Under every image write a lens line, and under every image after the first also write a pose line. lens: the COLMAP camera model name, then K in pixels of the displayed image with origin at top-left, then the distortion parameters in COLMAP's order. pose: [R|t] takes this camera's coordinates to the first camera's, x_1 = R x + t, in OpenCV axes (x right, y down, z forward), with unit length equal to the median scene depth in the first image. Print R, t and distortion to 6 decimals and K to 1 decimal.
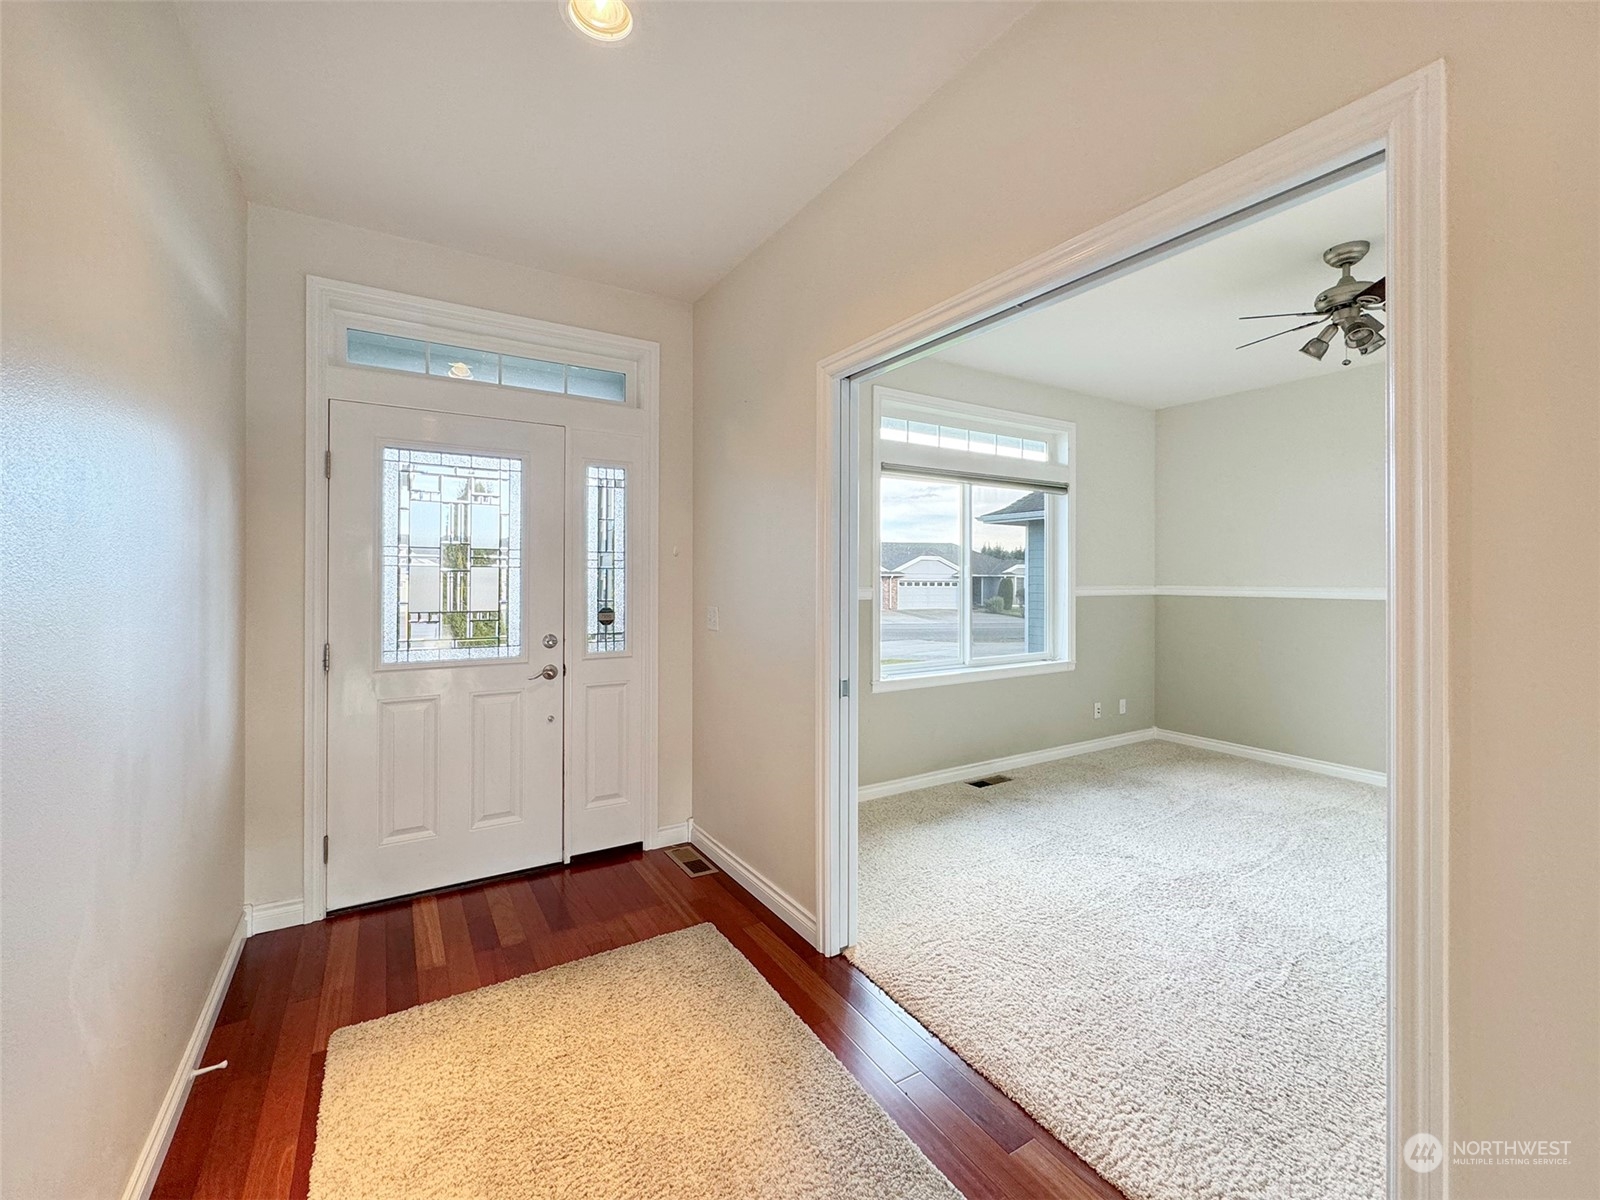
lens RADIAL K [[651.9, 0, 794.4], [0, 651.9, 595.6], [0, 0, 1]] dist [-0.000747, 0.000092]
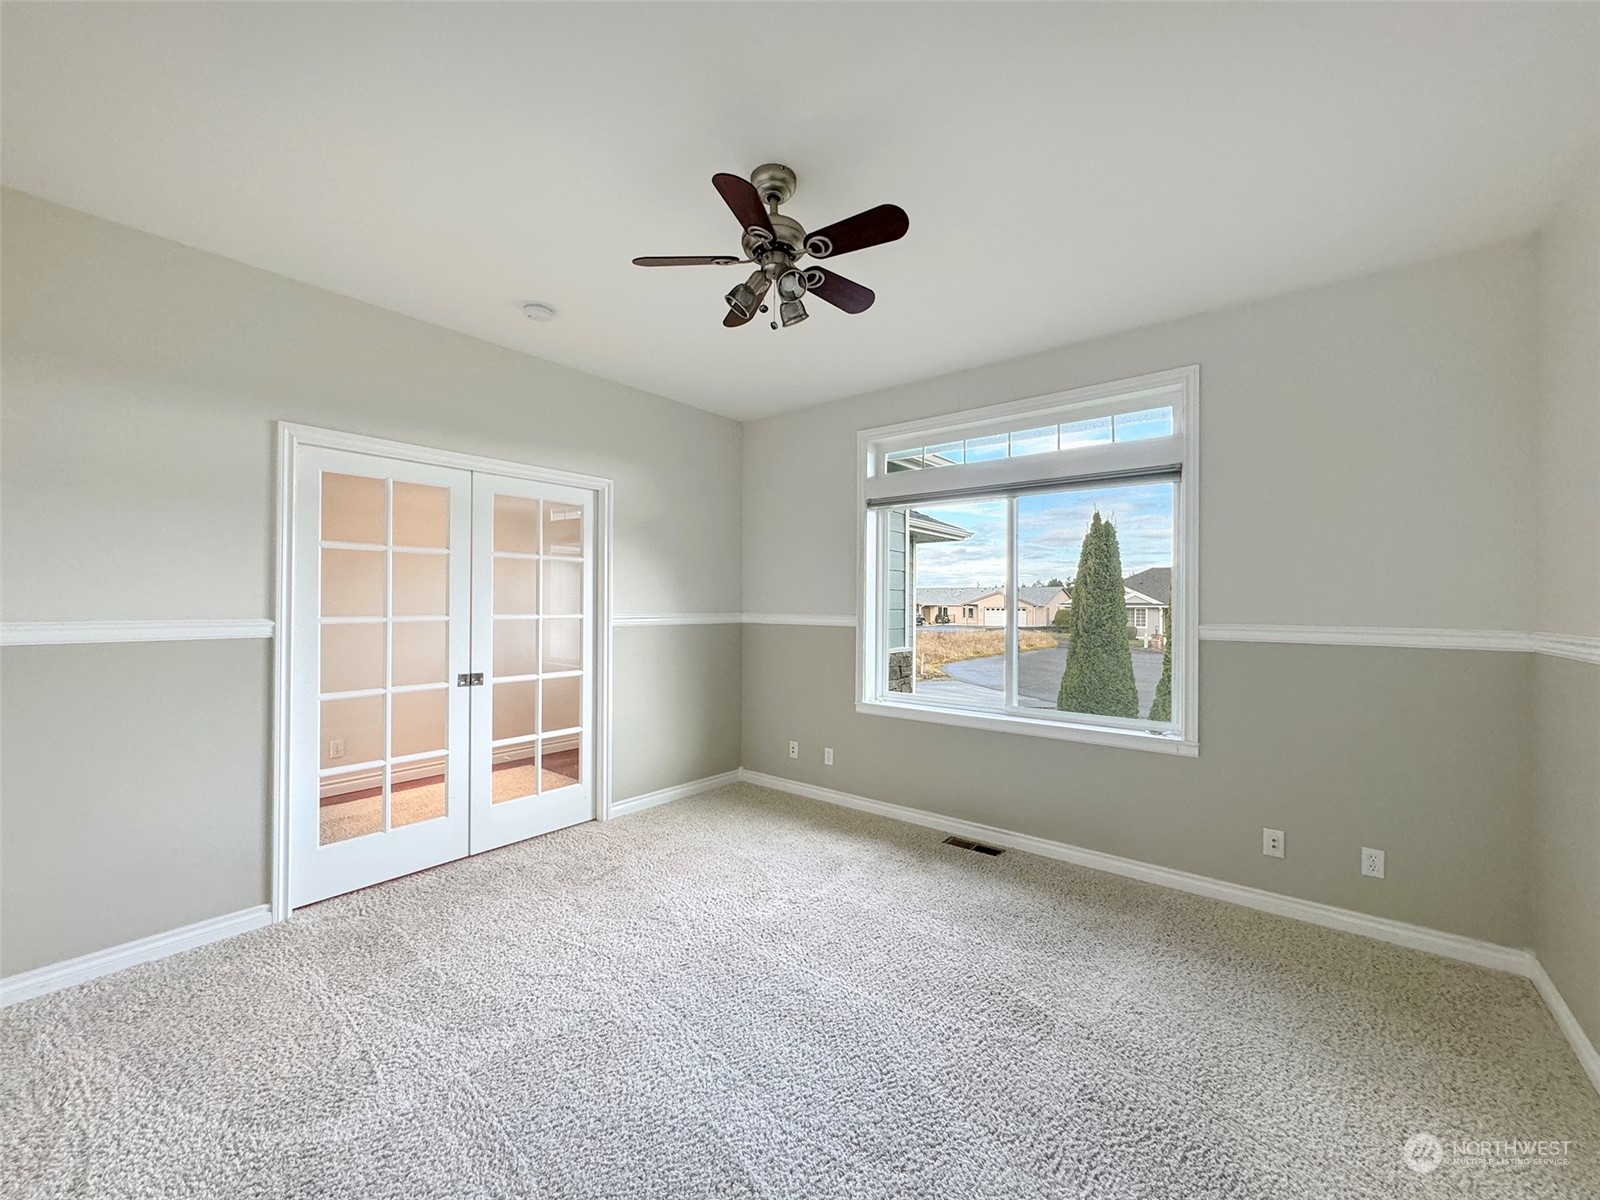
lens RADIAL K [[651.9, 0, 794.4], [0, 651.9, 595.6], [0, 0, 1]] dist [-0.000747, 0.000092]
pose [[0.333440, 0.002867, -0.942767, 0.920957], [-0.017341, 0.999845, -0.003093, -0.033570], [0.942612, 0.017380, 0.333438, 0.437343]]
